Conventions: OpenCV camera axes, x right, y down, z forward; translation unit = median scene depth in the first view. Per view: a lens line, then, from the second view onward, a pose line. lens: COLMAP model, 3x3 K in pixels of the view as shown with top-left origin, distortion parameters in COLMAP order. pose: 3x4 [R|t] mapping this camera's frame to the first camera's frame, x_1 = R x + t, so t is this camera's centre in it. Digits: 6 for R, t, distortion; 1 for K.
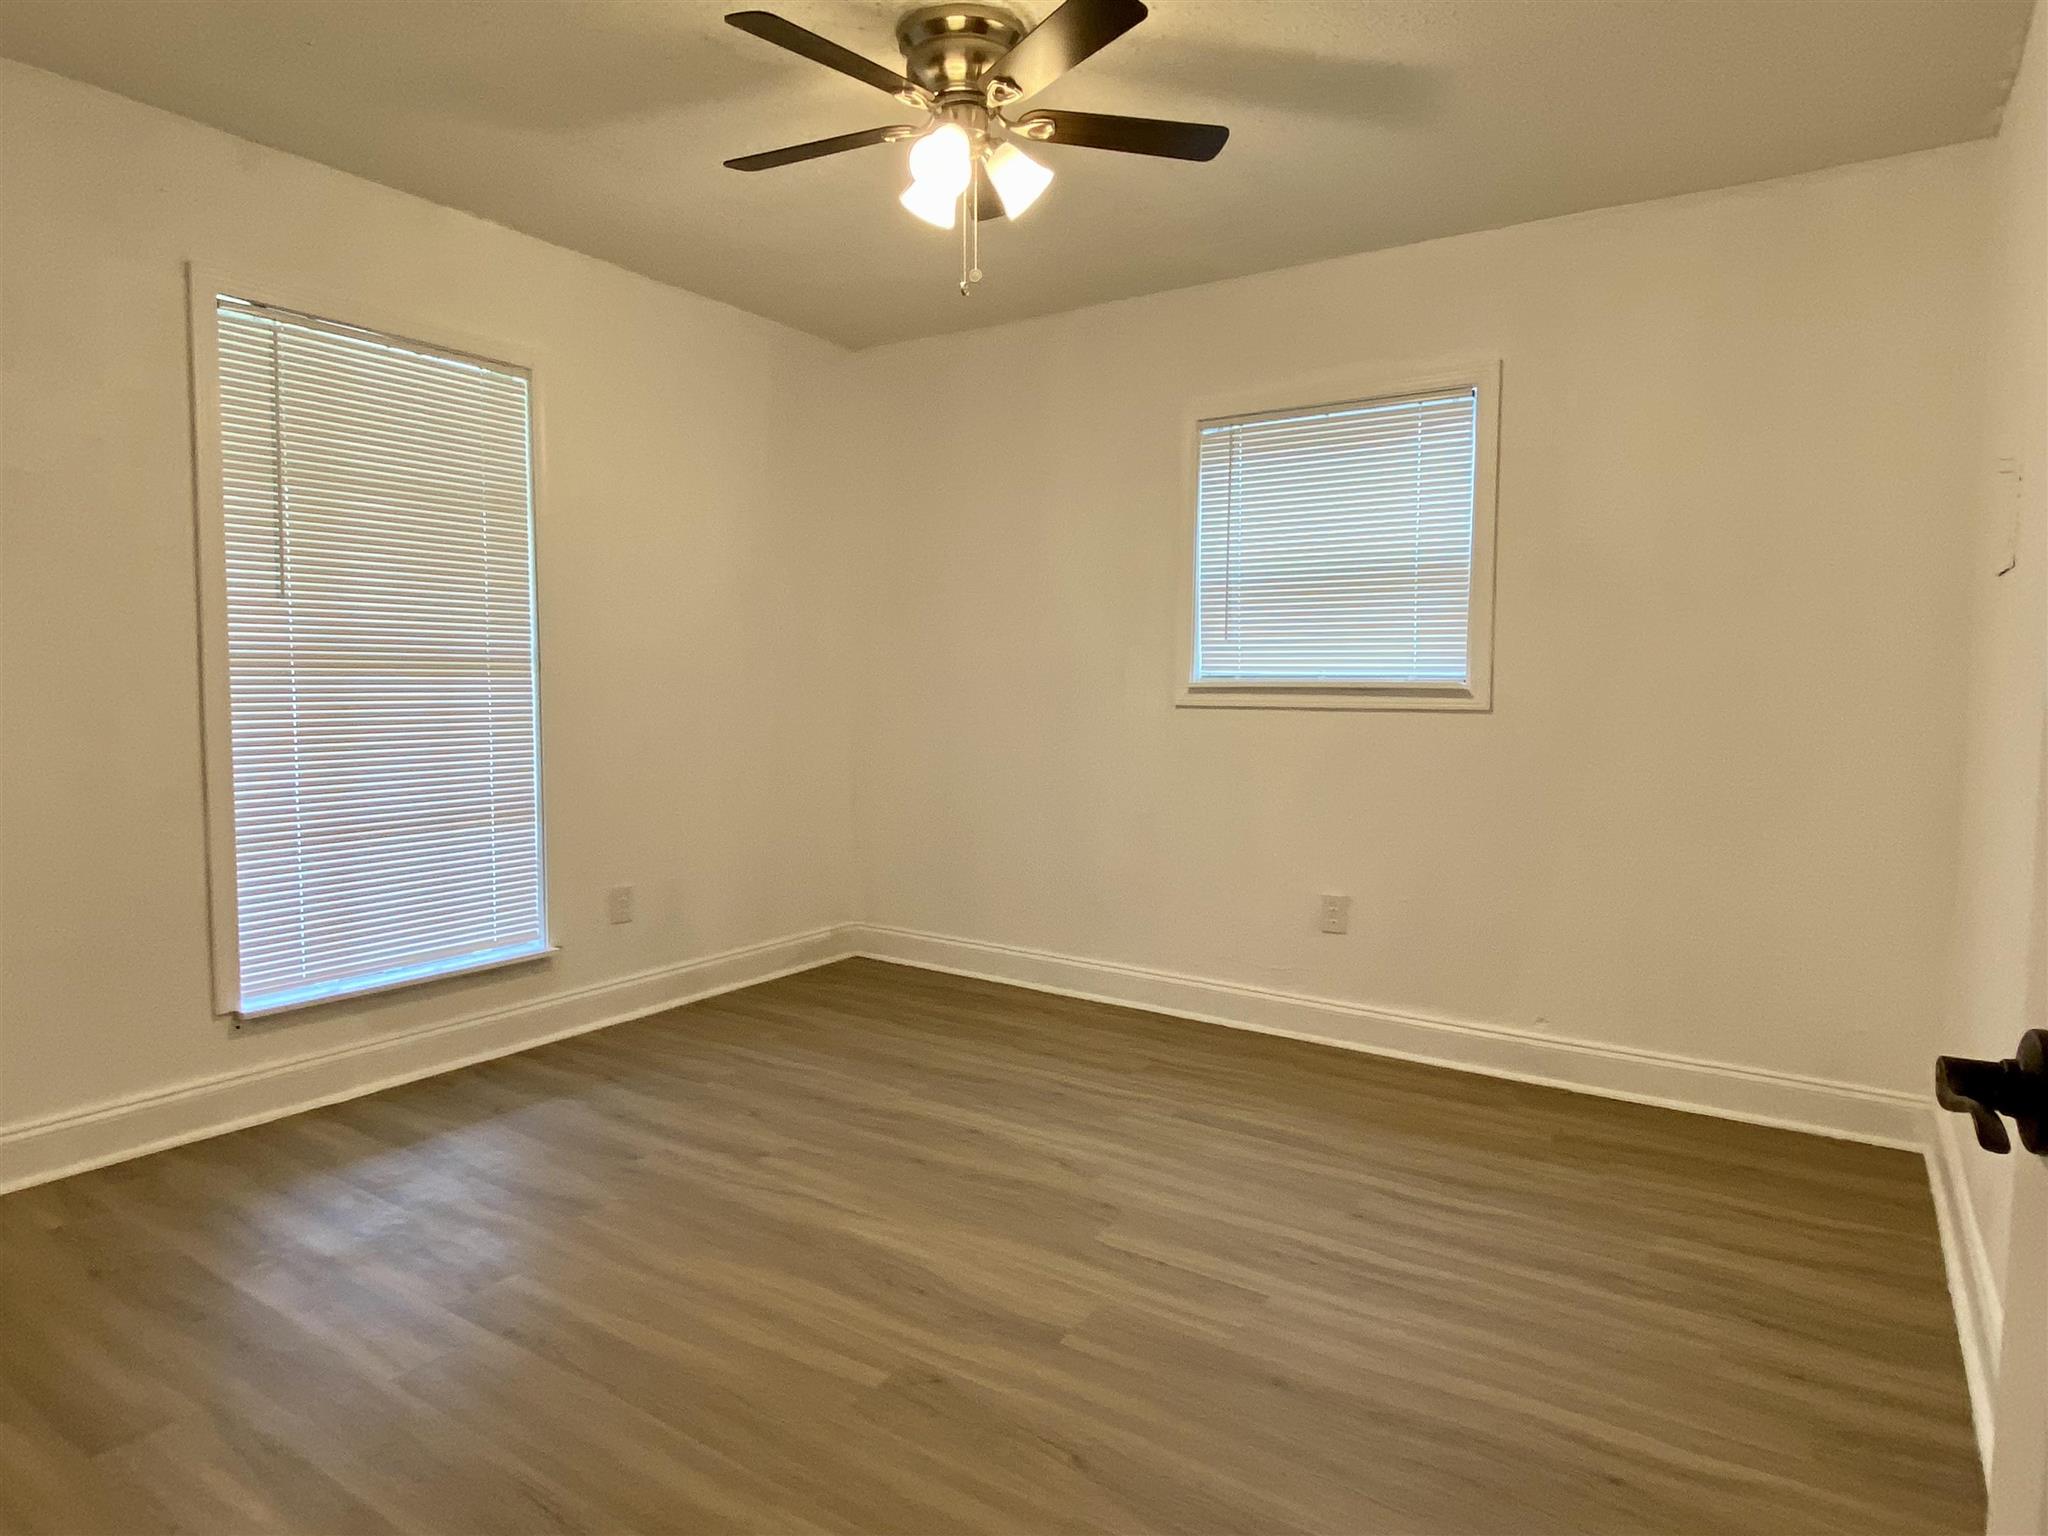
lens RADIAL K [[1186.7, 0, 1051.5], [0, 1186.7, 759.5], [0, 0, 1]] dist [-0.007021, -0.003148]
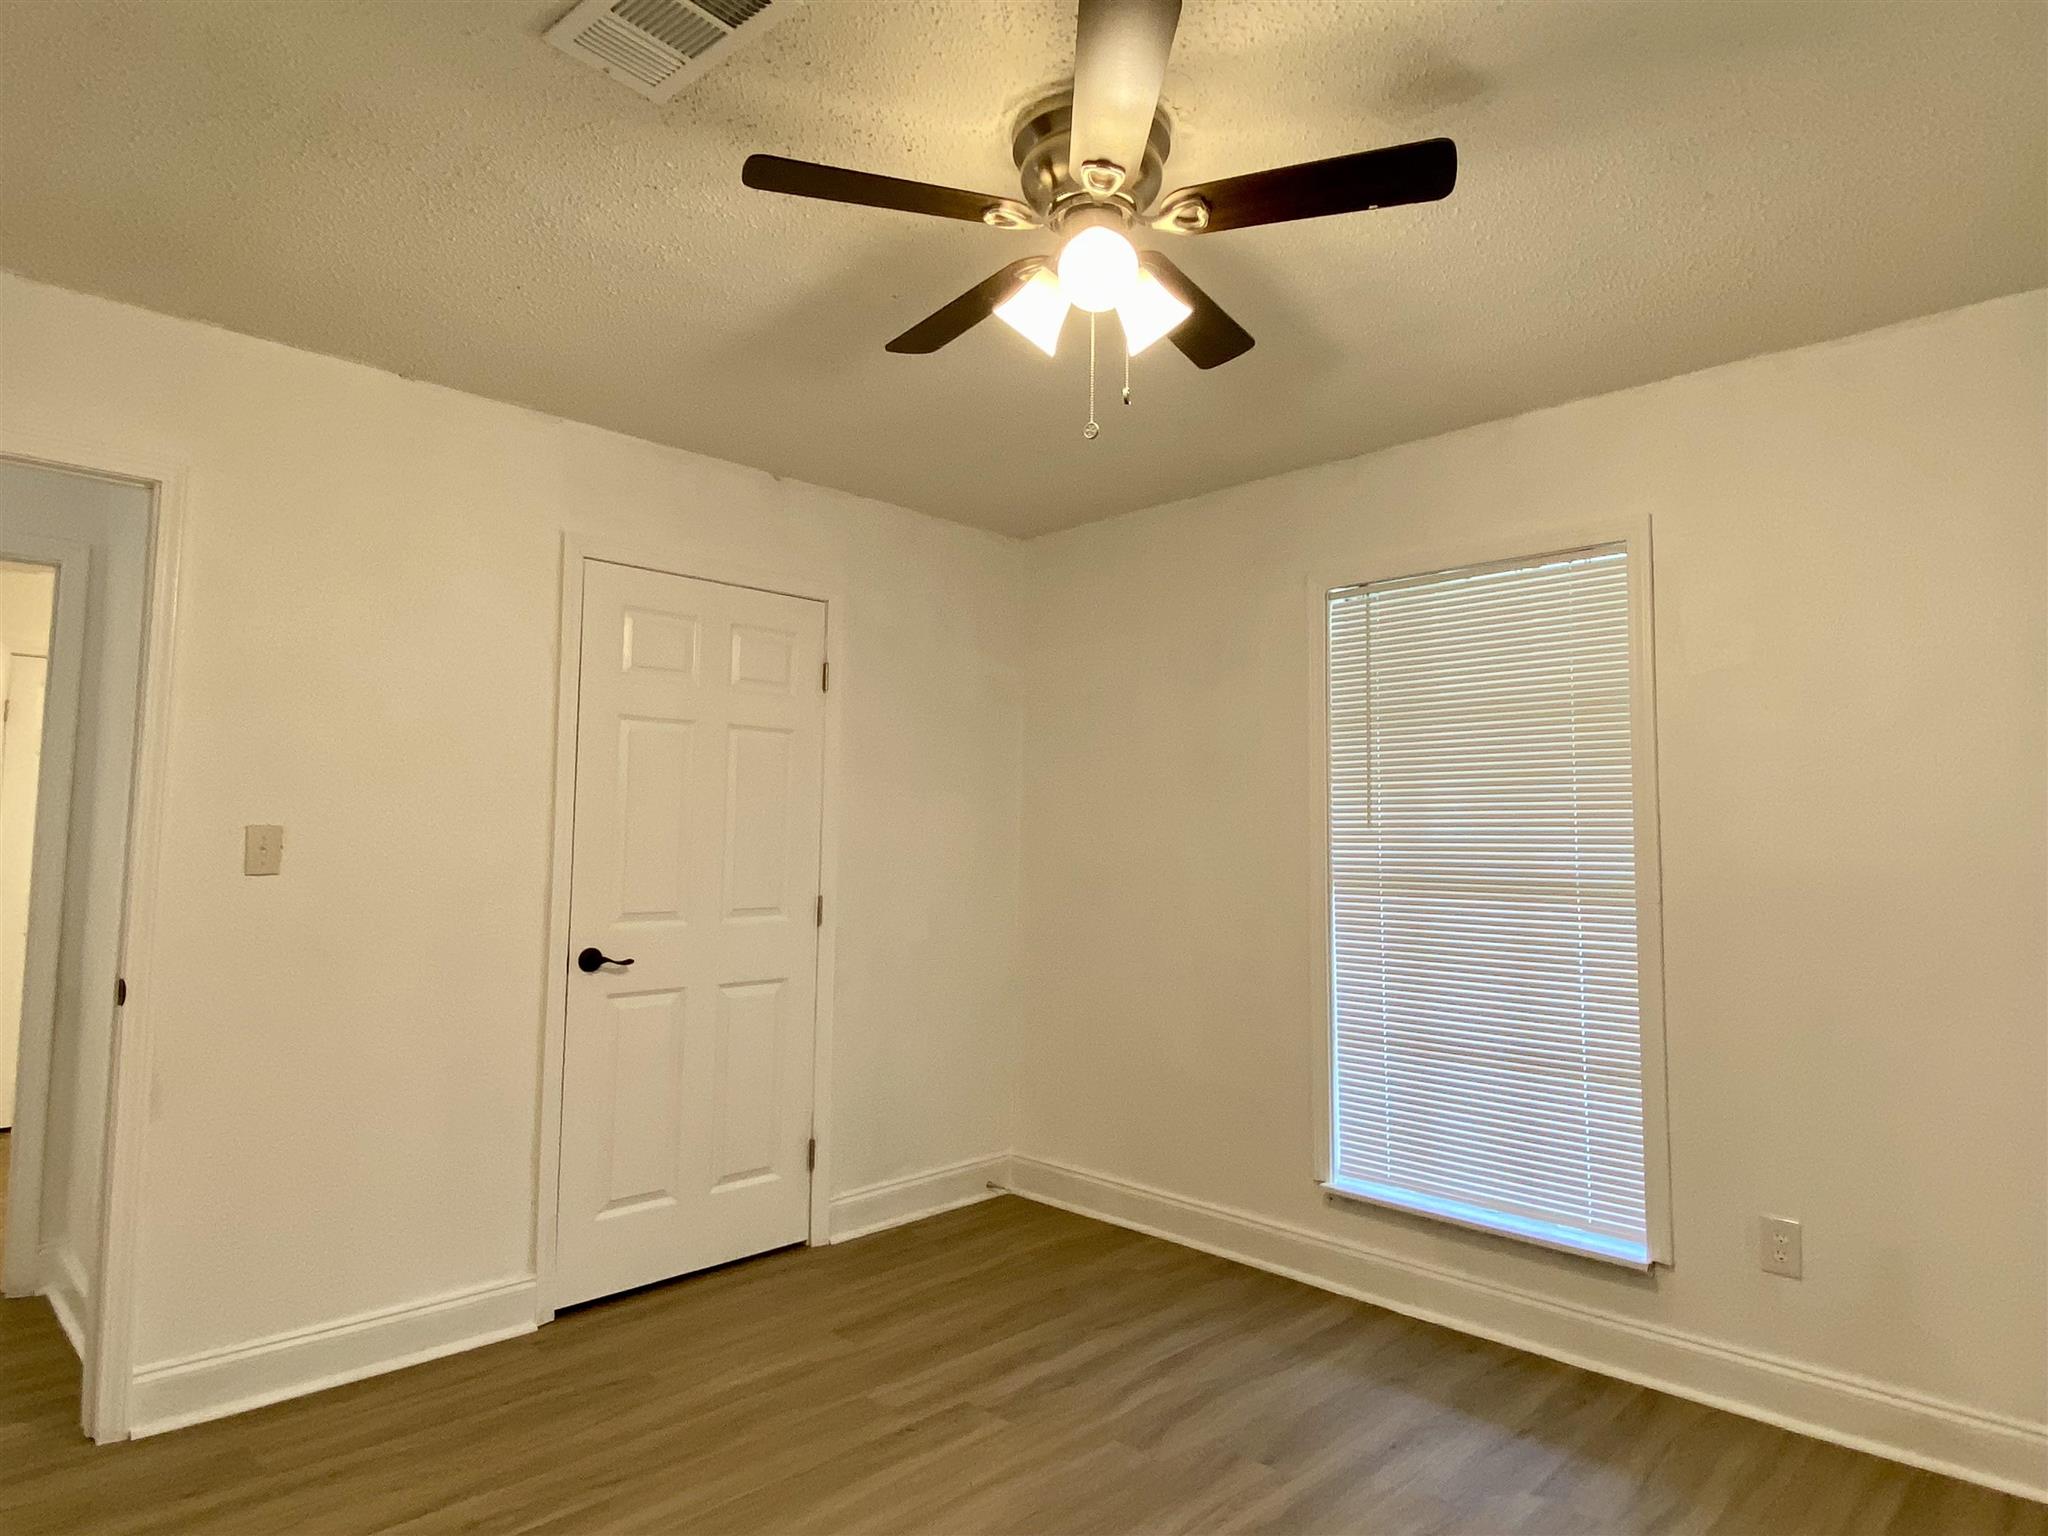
lens RADIAL K [[1186.7, 0, 1051.5], [0, 1186.7, 759.5], [0, 0, 1]] dist [-0.007021, -0.003148]
pose [[-0.194428, -0.088200, -0.976943, 0.497471], [-0.089924, 0.993358, -0.071786, -0.085546], [0.976786, 0.073893, -0.201068, 0.862407]]
